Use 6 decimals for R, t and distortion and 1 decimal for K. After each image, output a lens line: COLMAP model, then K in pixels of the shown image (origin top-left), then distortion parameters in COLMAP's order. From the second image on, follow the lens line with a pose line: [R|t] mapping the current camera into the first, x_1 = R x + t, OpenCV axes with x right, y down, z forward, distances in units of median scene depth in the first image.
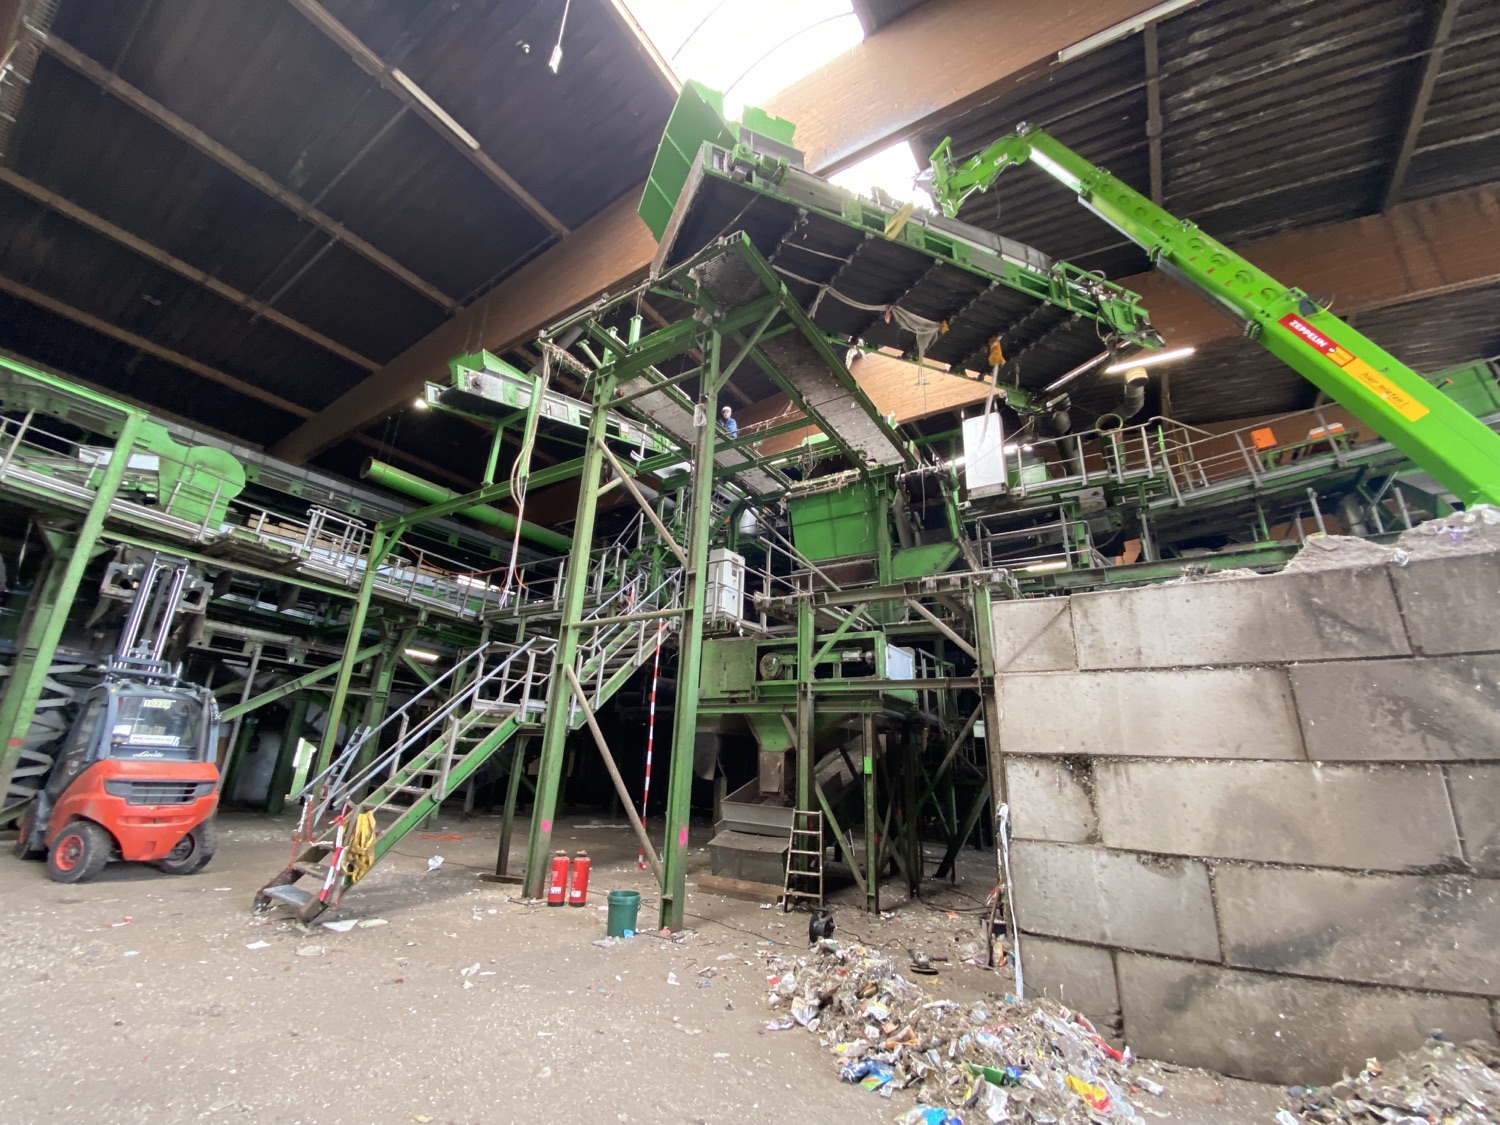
lens RADIAL K [[609.5, 0, 734.2], [0, 609.5, 563.0], [0, 0, 1]] dist [-0.023219, -0.002353]
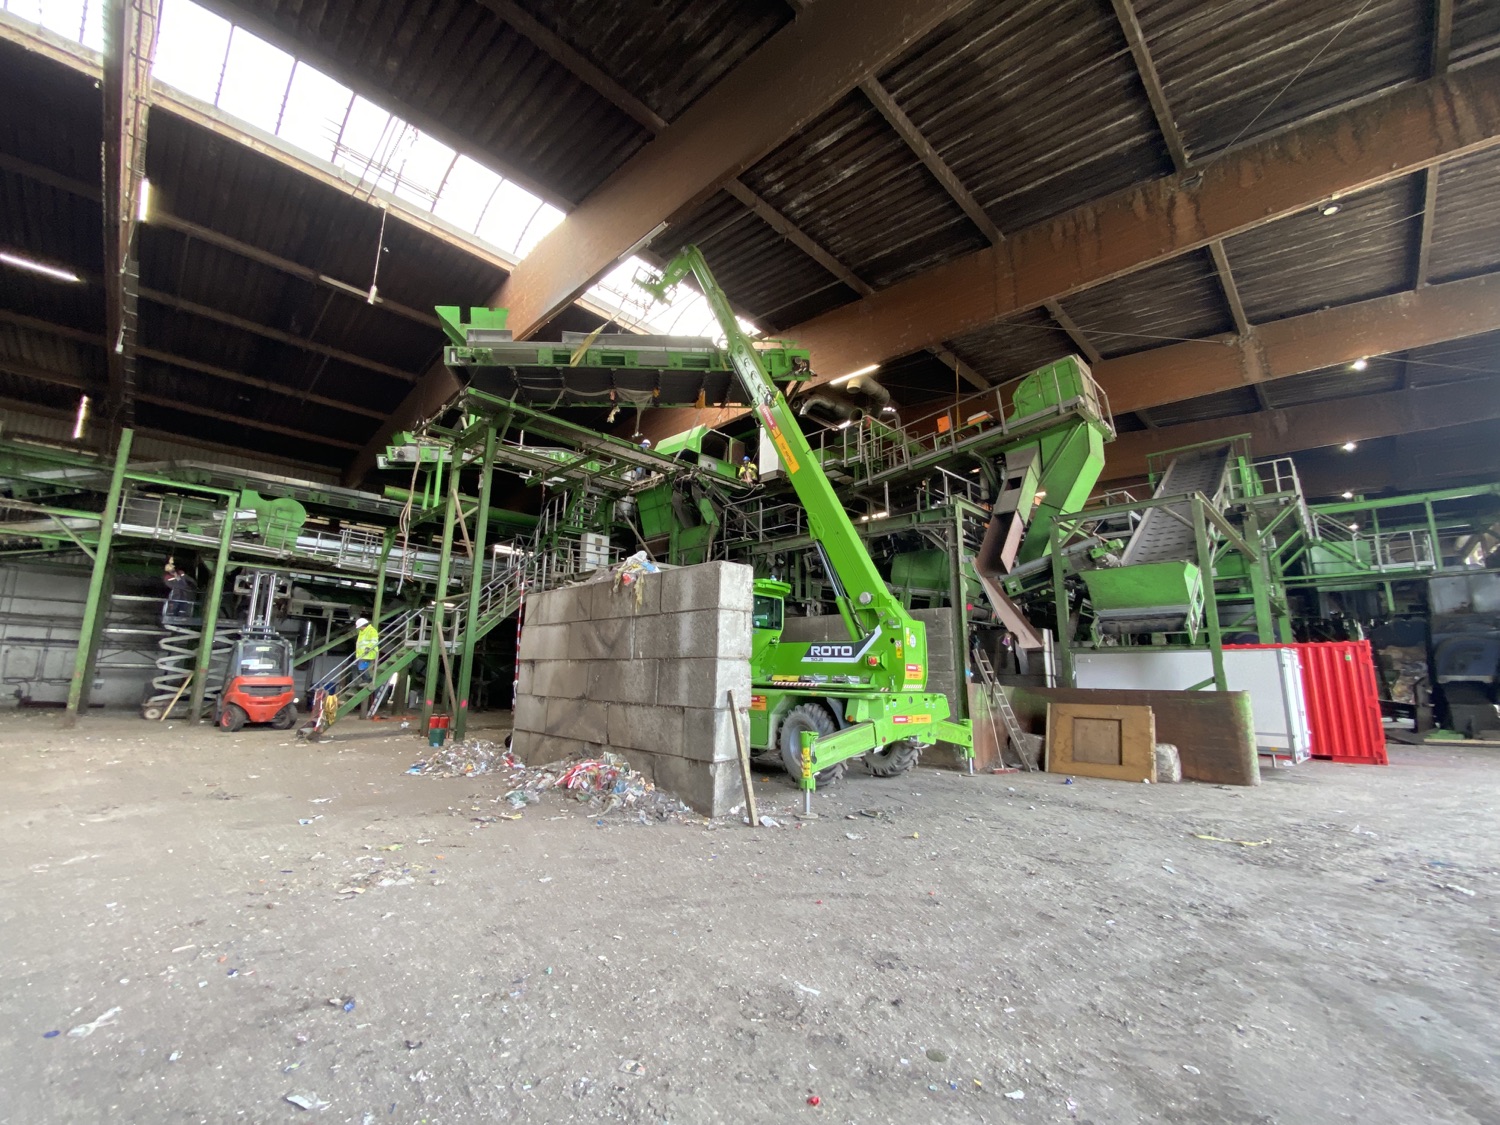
lens RADIAL K [[609.5, 0, 744.3], [0, 609.5, 564.6], [0, 0, 1]] dist [-0.023219, -0.002353]
pose [[0.979546, -0.060172, -0.192011, 0.873102], [0.084398, 0.989108, 0.120592, -0.127423], [0.182663, -0.134331, 0.973955, -0.534232]]
